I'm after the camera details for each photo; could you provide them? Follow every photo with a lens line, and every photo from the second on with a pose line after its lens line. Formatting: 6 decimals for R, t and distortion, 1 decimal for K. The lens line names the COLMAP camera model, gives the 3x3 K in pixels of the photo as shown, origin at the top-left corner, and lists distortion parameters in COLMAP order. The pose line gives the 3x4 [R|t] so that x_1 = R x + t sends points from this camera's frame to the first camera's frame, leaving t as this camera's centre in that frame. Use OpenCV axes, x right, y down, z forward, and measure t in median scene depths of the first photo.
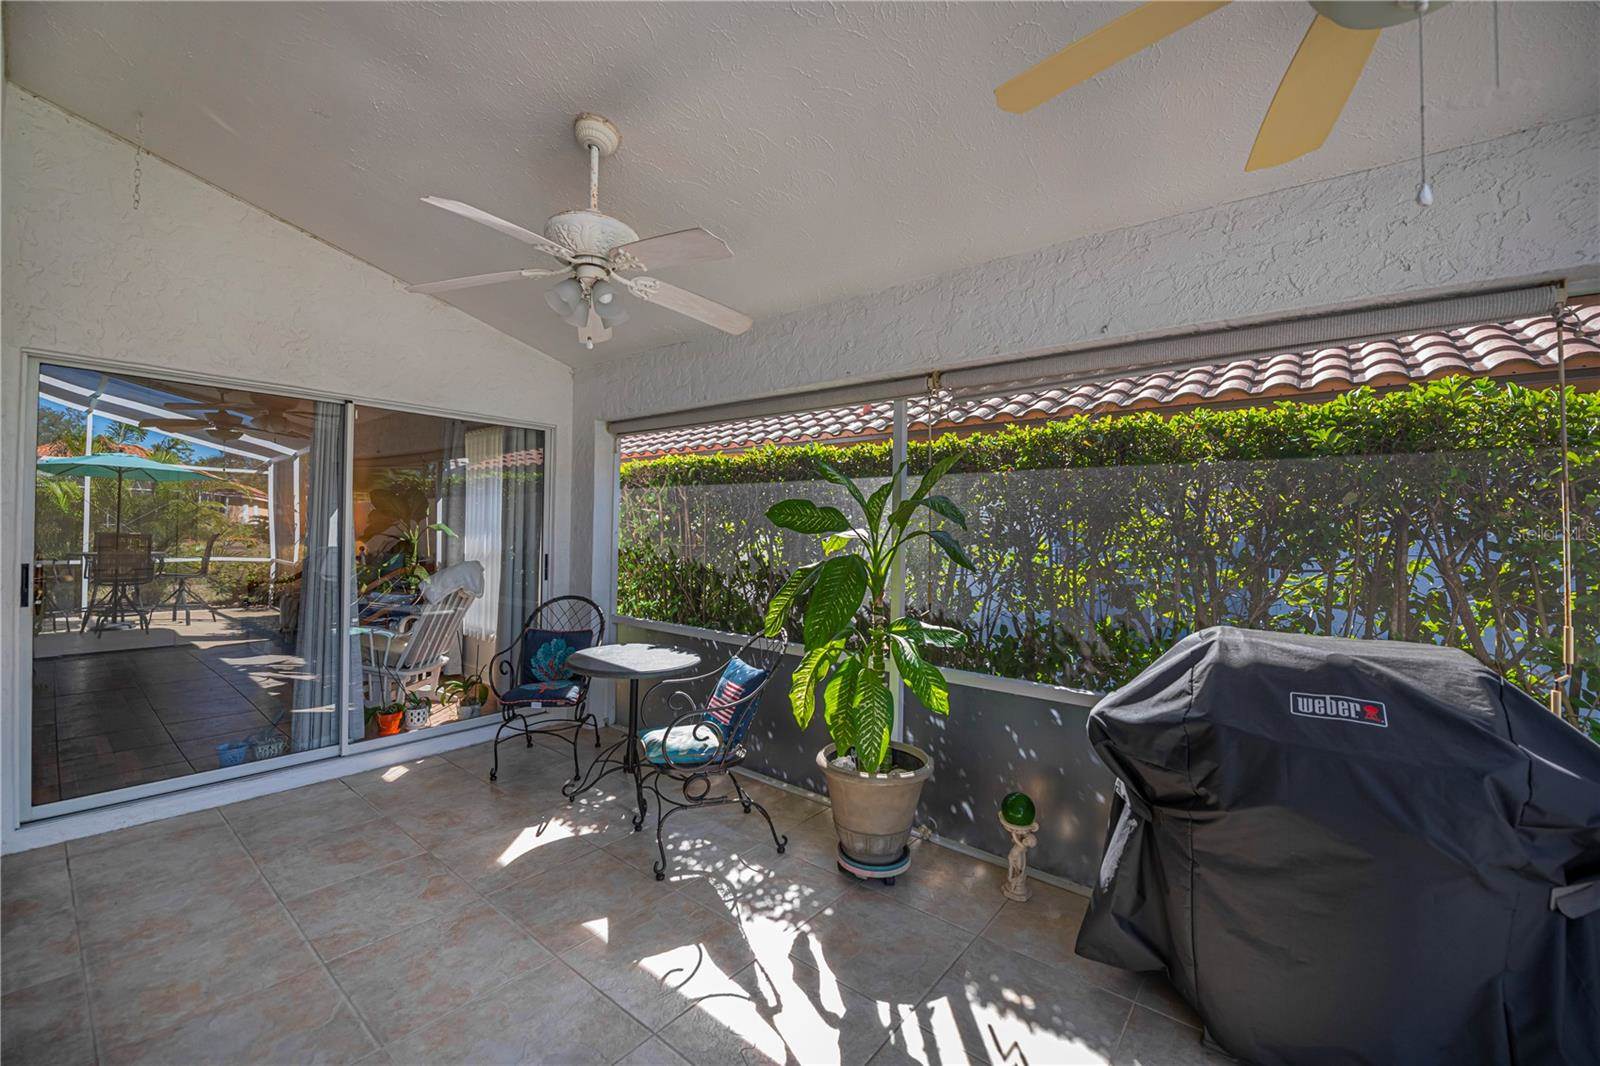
lens RADIAL K [[646.4, 0, 808.2], [0, 646.4, 522.1], [0, 0, 1]] dist [0.003352, -0.002419]
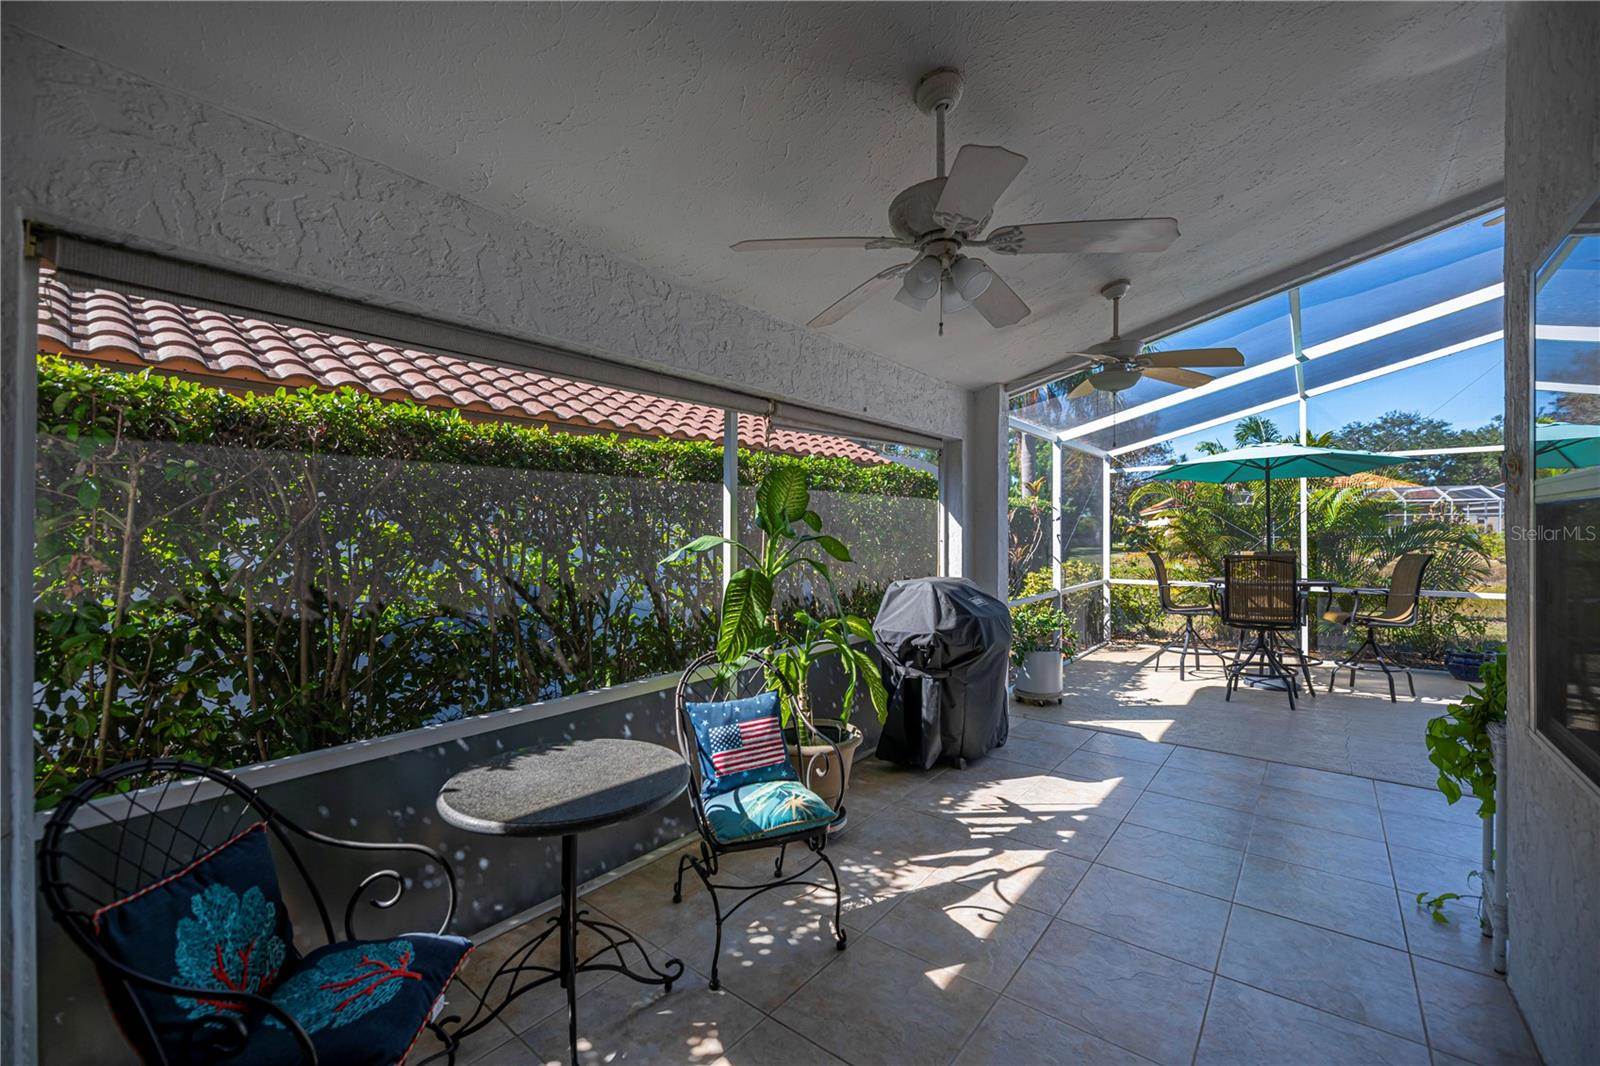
lens RADIAL K [[646.4, 0, 806.4], [0, 646.4, 535.9], [0, 0, 1]] dist [0.003352, -0.002419]
pose [[0.001068, -0.026131, 0.999658, -1.255026], [-0.013158, 0.999572, 0.026142, -0.028967], [-0.999913, -0.013181, 0.000724, 1.218477]]
